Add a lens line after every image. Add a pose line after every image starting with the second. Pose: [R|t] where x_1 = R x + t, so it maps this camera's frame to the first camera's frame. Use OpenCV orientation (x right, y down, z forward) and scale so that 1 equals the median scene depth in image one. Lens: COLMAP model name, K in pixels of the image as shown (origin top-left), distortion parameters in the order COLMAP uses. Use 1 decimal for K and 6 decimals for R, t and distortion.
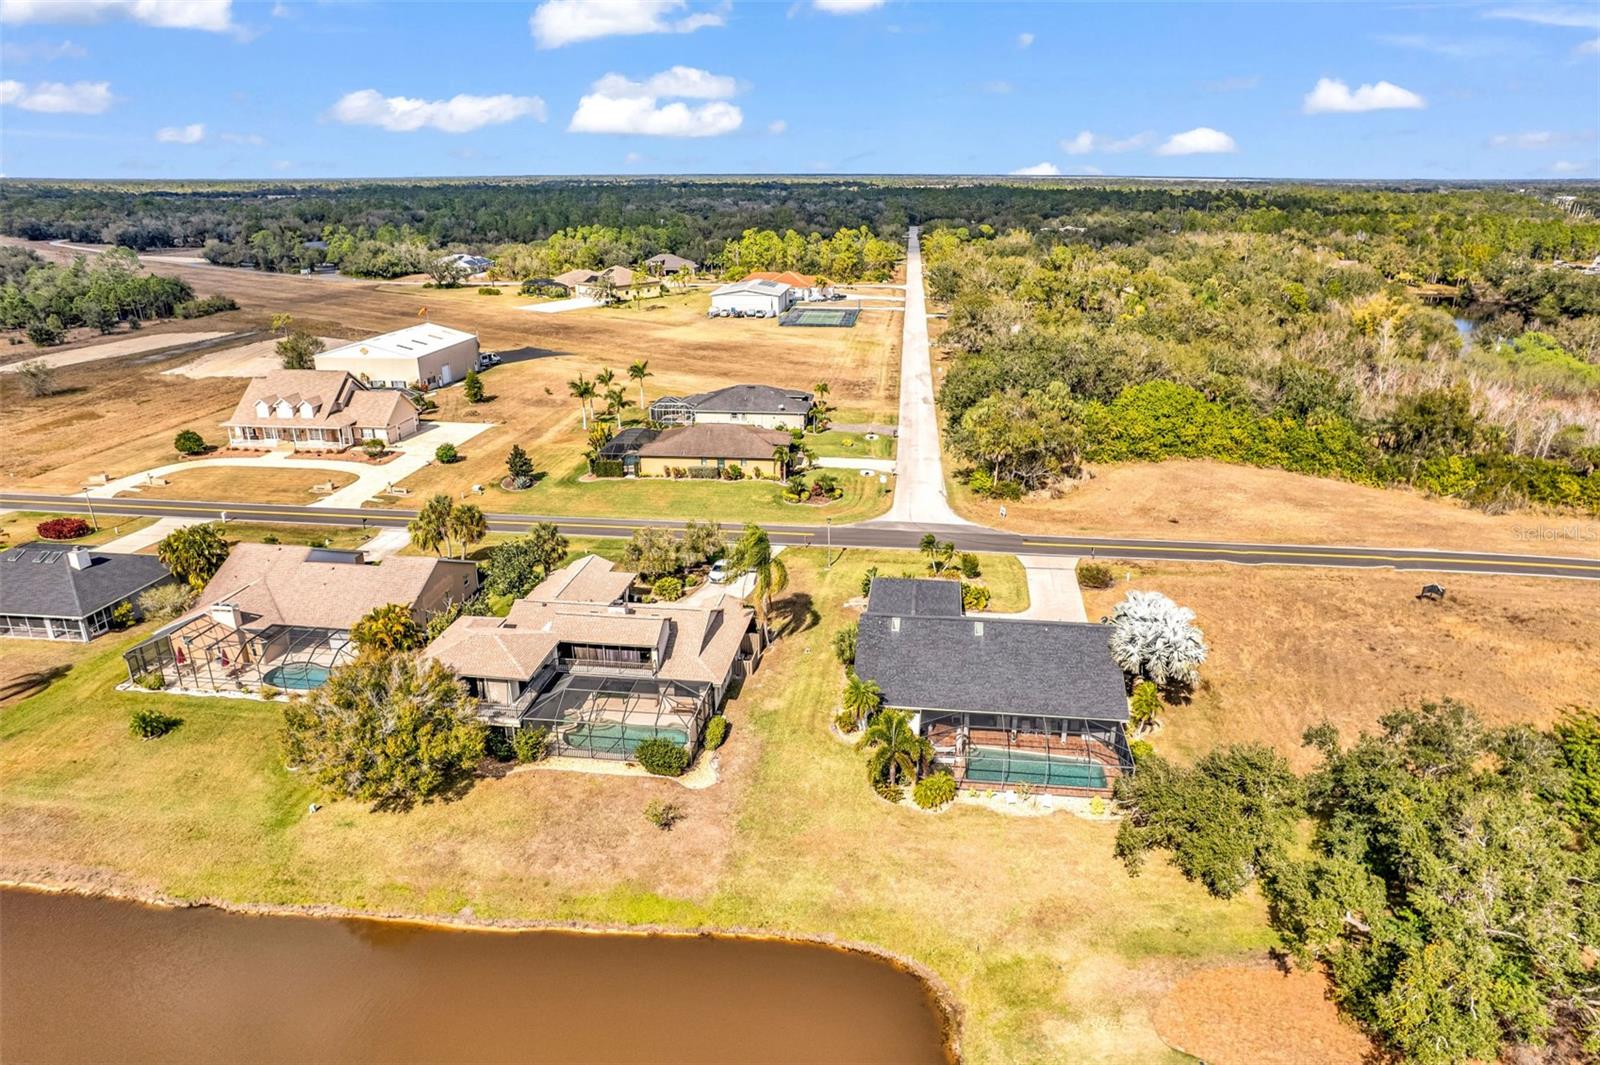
lens RADIAL K [[1022.4, 0, 814.5], [0, 1022.4, 555.1], [0, 0, 1]] dist [-0.073841, 0.061220]
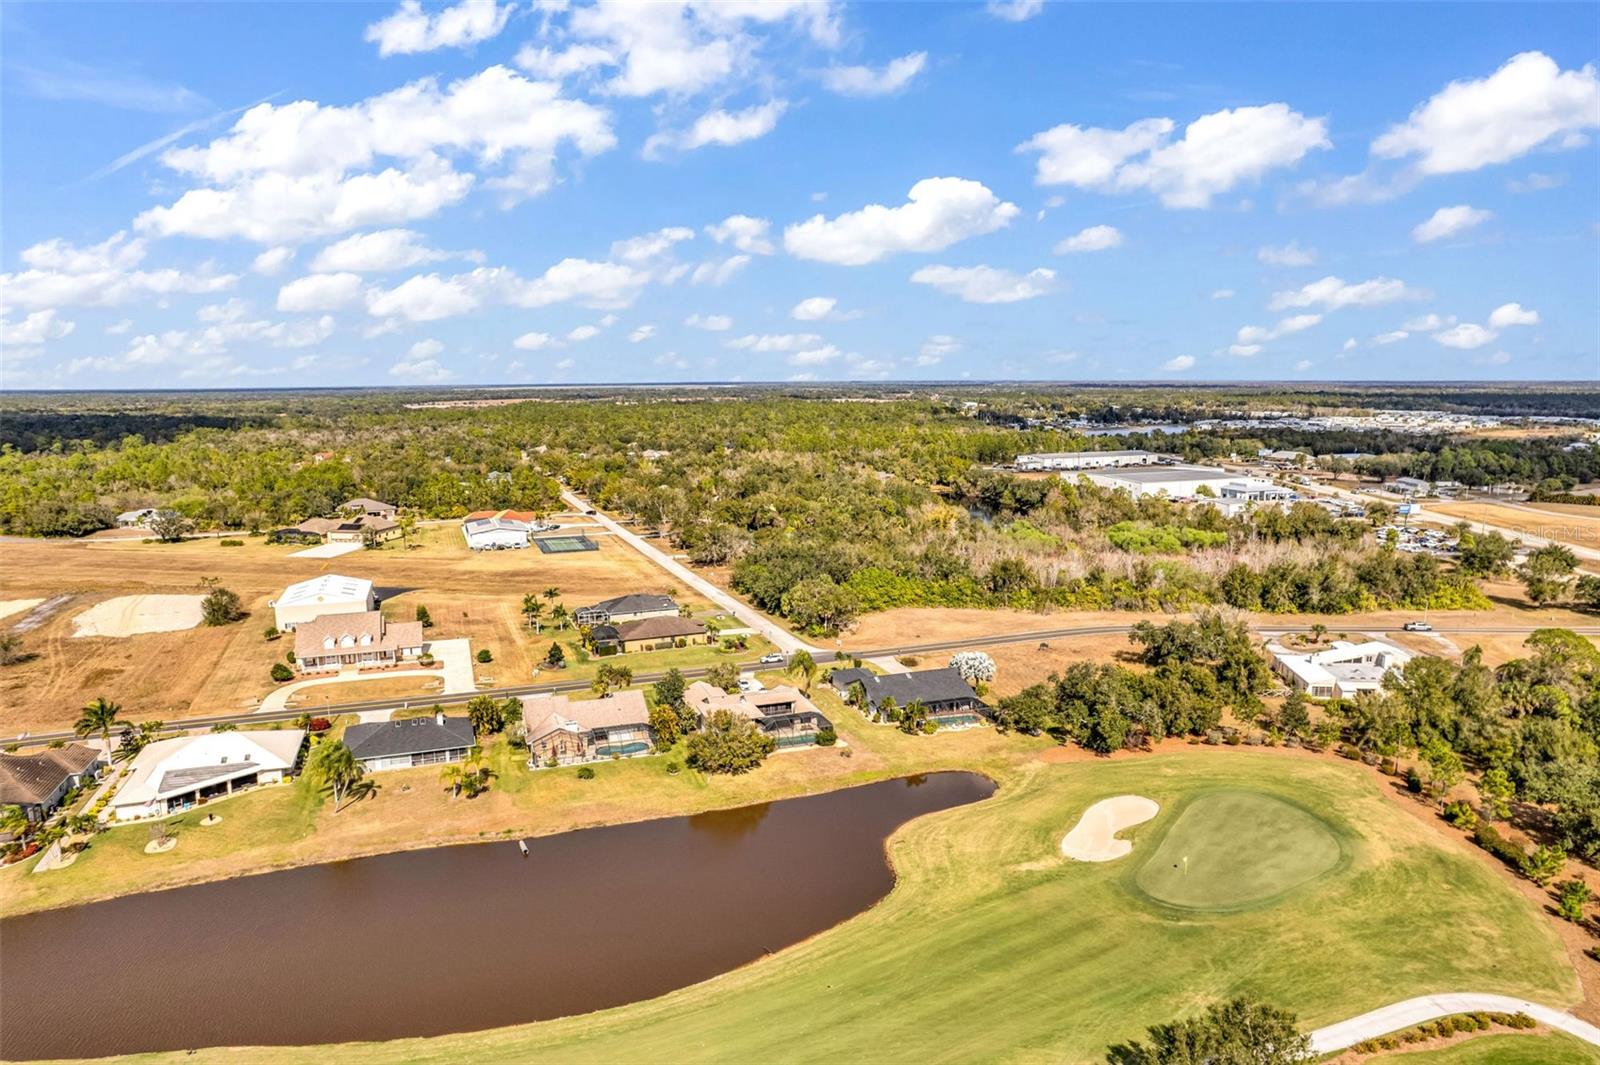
lens RADIAL K [[1022.4, 0, 814.5], [0, 1022.4, 555.1], [0, 0, 1]] dist [-0.073841, 0.061220]
pose [[0.888706, -0.083680, 0.450777, -0.592544], [0.167980, 0.974263, -0.150315, 0.064530], [-0.426597, 0.209307, 0.879890, -0.584959]]
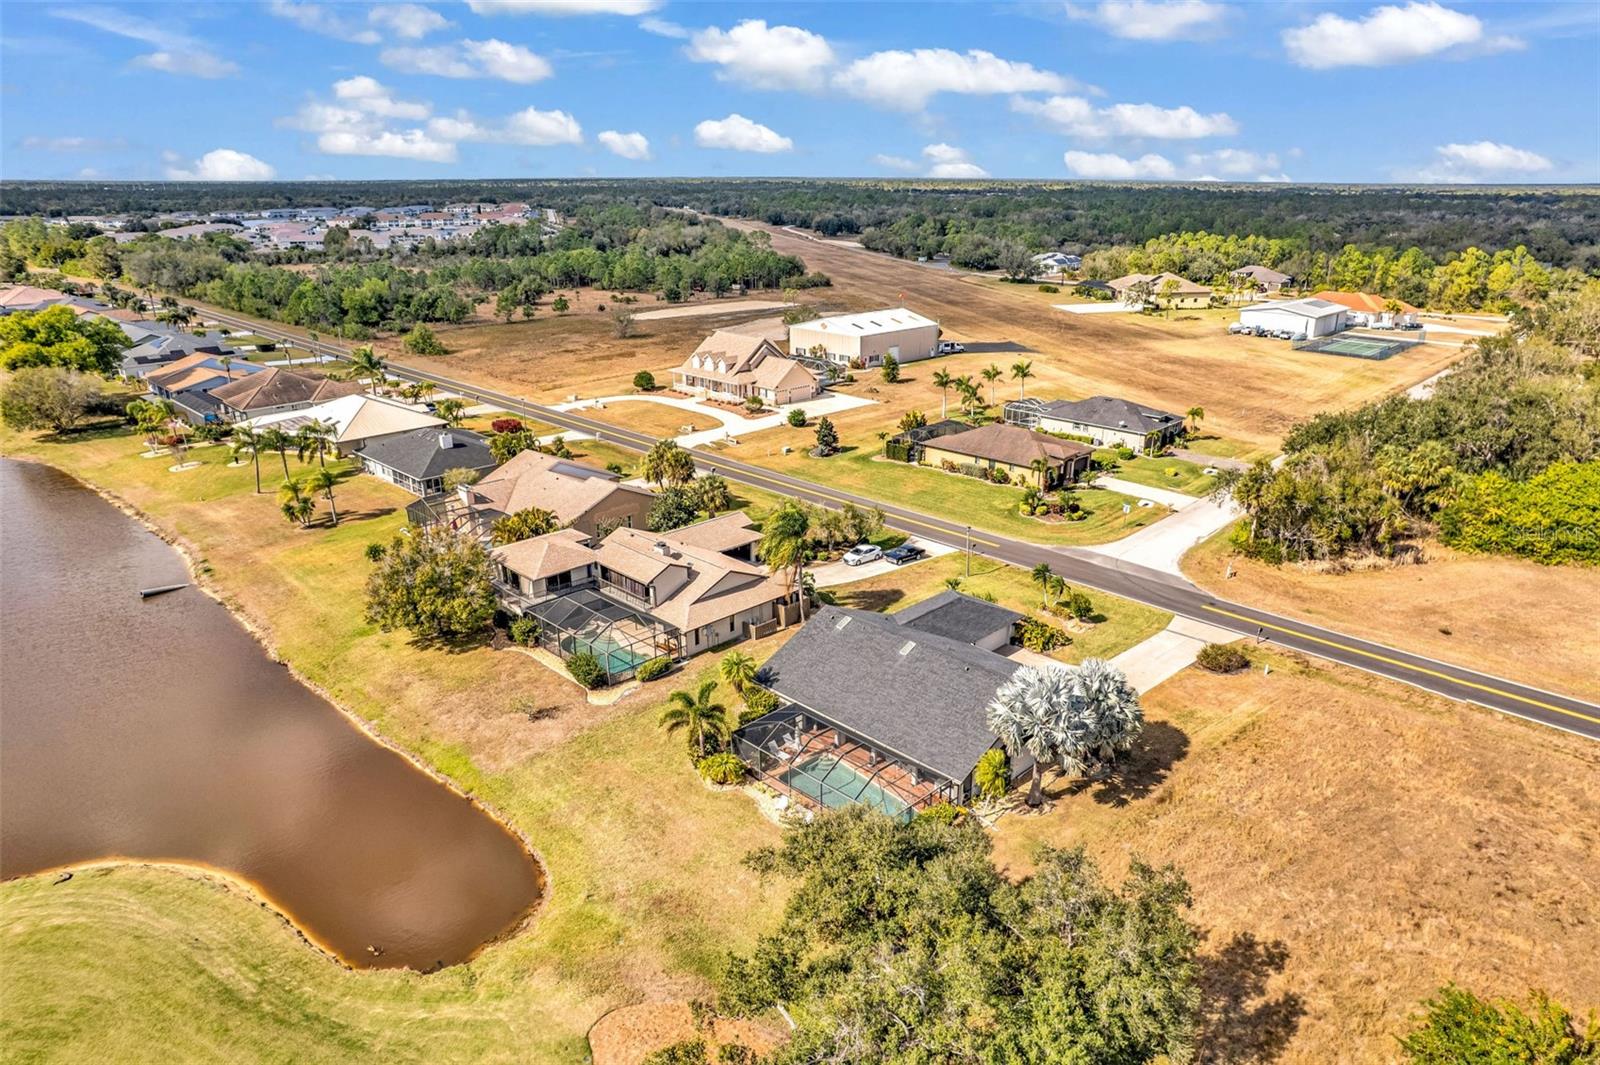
lens RADIAL K [[1022.4, 0, 814.5], [0, 1022.4, 555.1], [0, 0, 1]] dist [-0.073841, 0.061220]
pose [[0.790060, 0.215388, -0.573946, 0.334324], [-0.217451, 0.973829, 0.066124, -0.030264], [0.573167, 0.072563, 0.816219, 0.092660]]
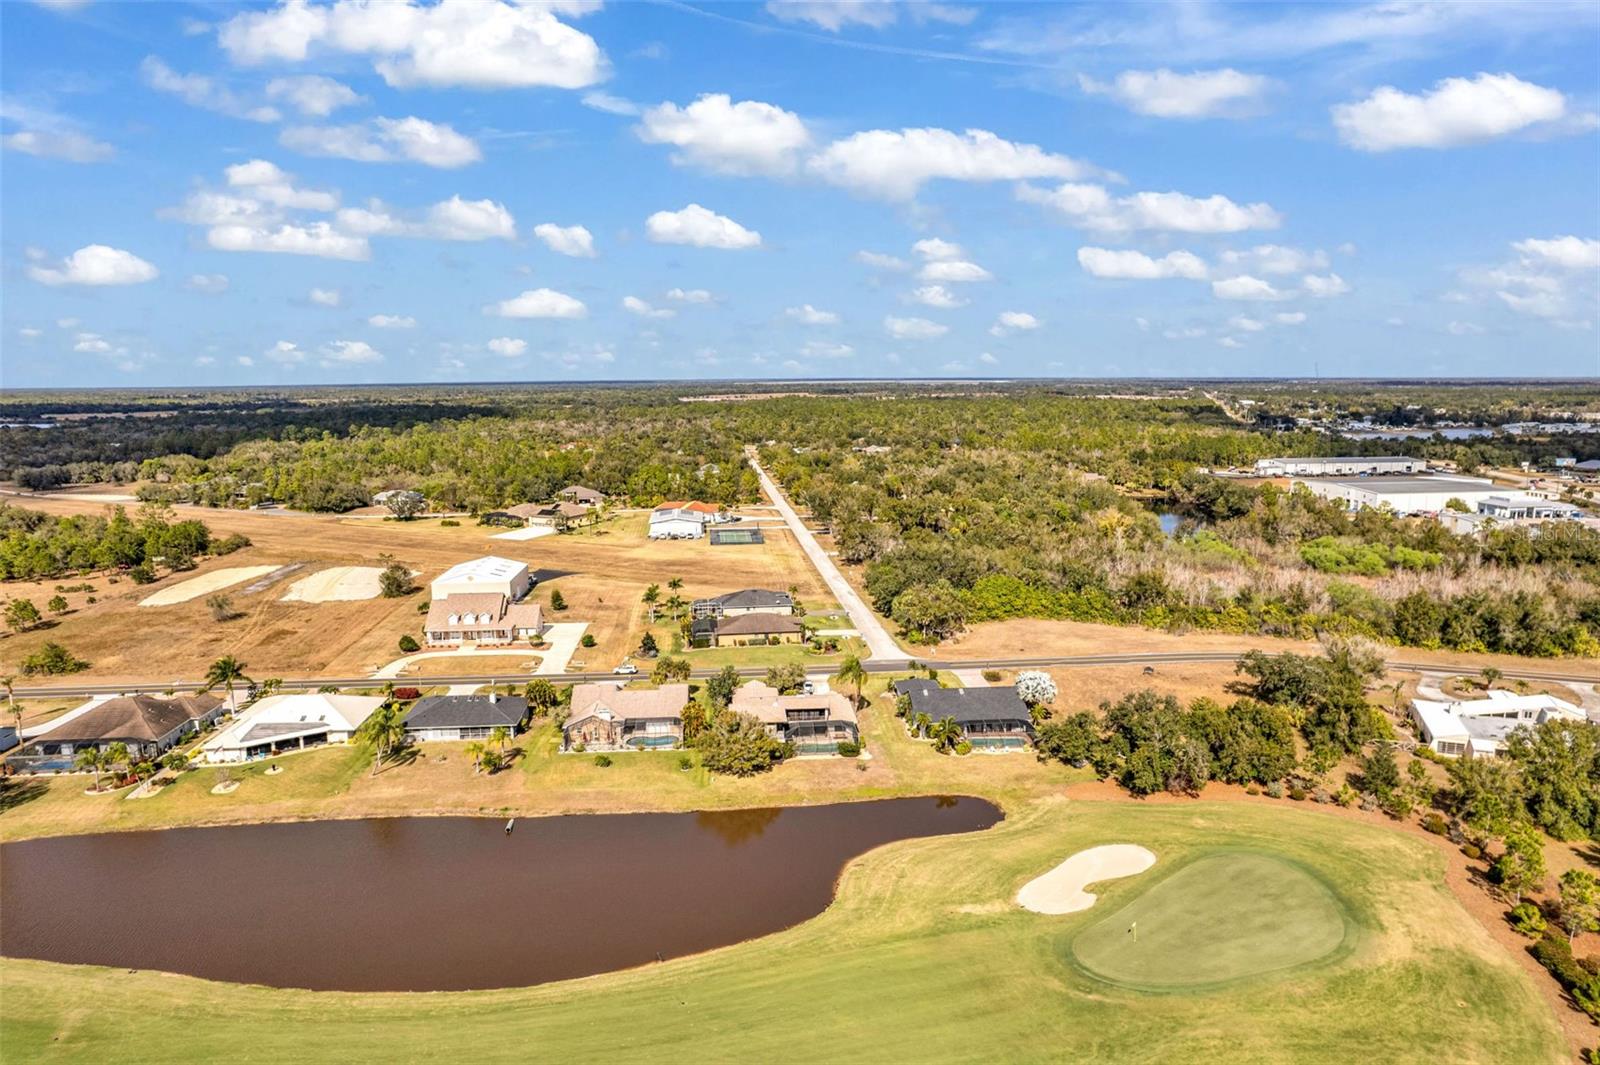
lens RADIAL K [[1022.4, 0, 814.5], [0, 1022.4, 555.1], [0, 0, 1]] dist [-0.073841, 0.061220]
pose [[0.978098, -0.043165, 0.203621, -0.331172], [0.080465, 0.980619, -0.178641, 0.083543], [-0.191964, 0.191112, 0.962614, -0.645323]]
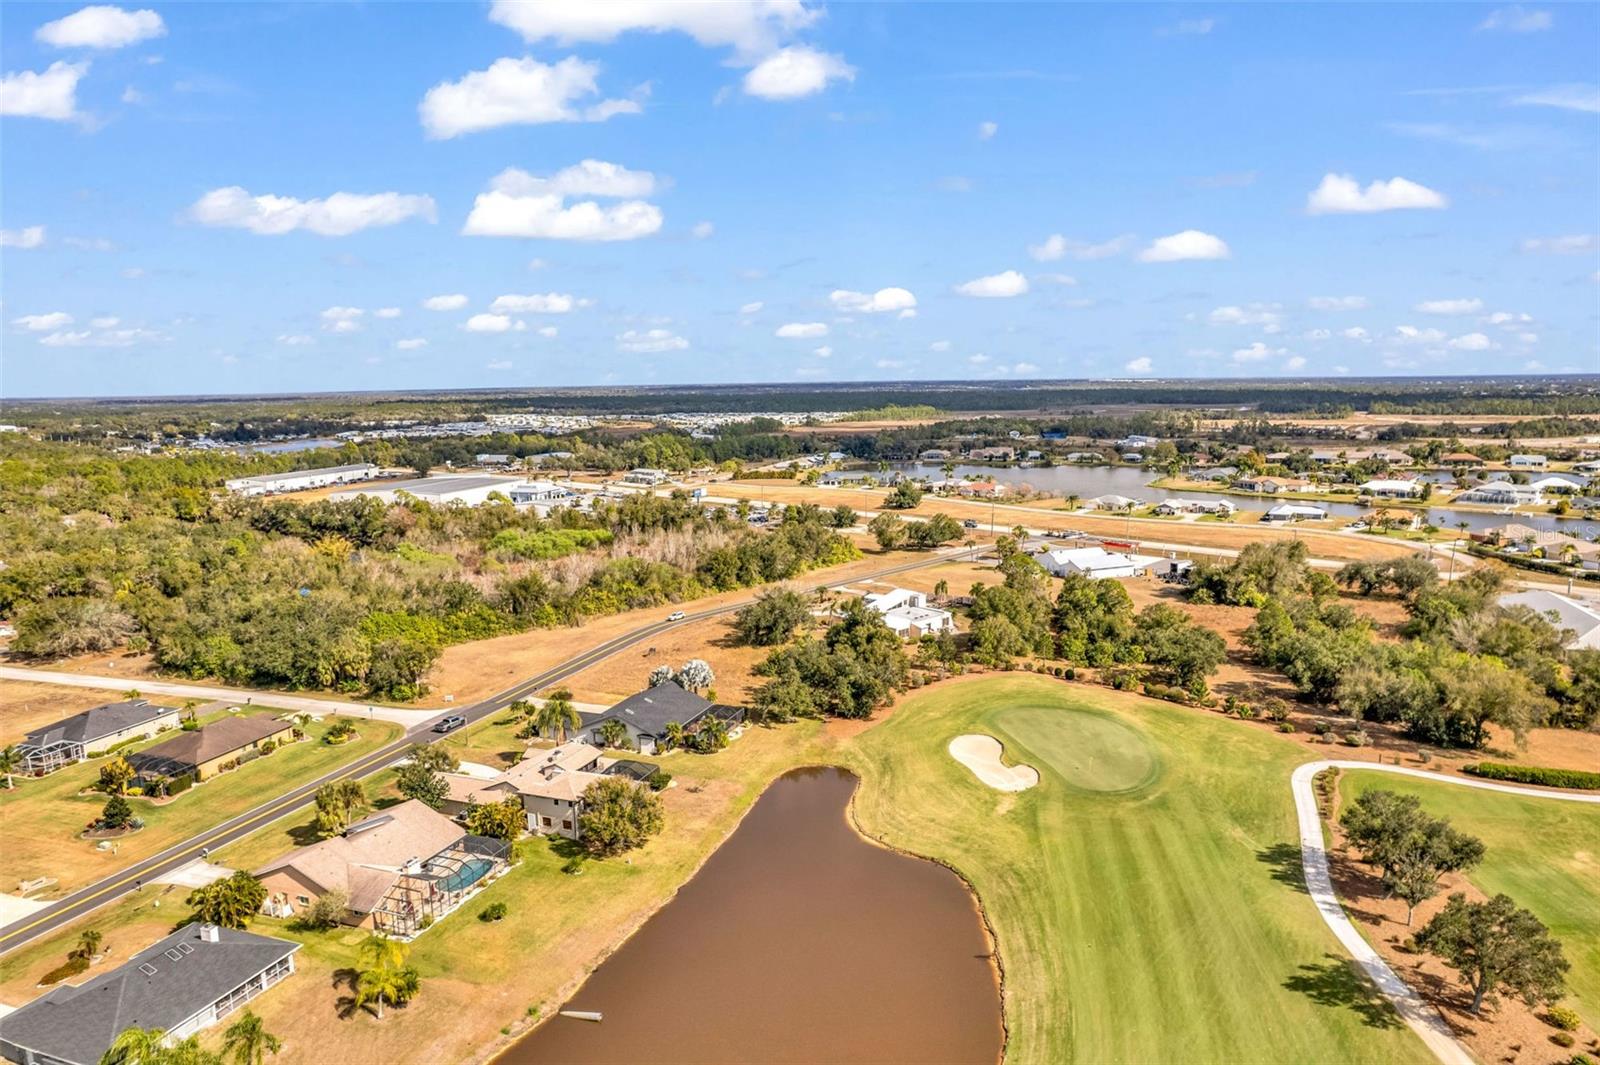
lens RADIAL K [[1022.4, 0, 814.5], [0, 1022.4, 555.1], [0, 0, 1]] dist [-0.073841, 0.061220]
pose [[0.218548, -0.169401, 0.961010, -1.002326], [0.359187, 0.929640, 0.082187, -0.149571], [-0.907315, 0.327221, 0.264017, -0.015678]]
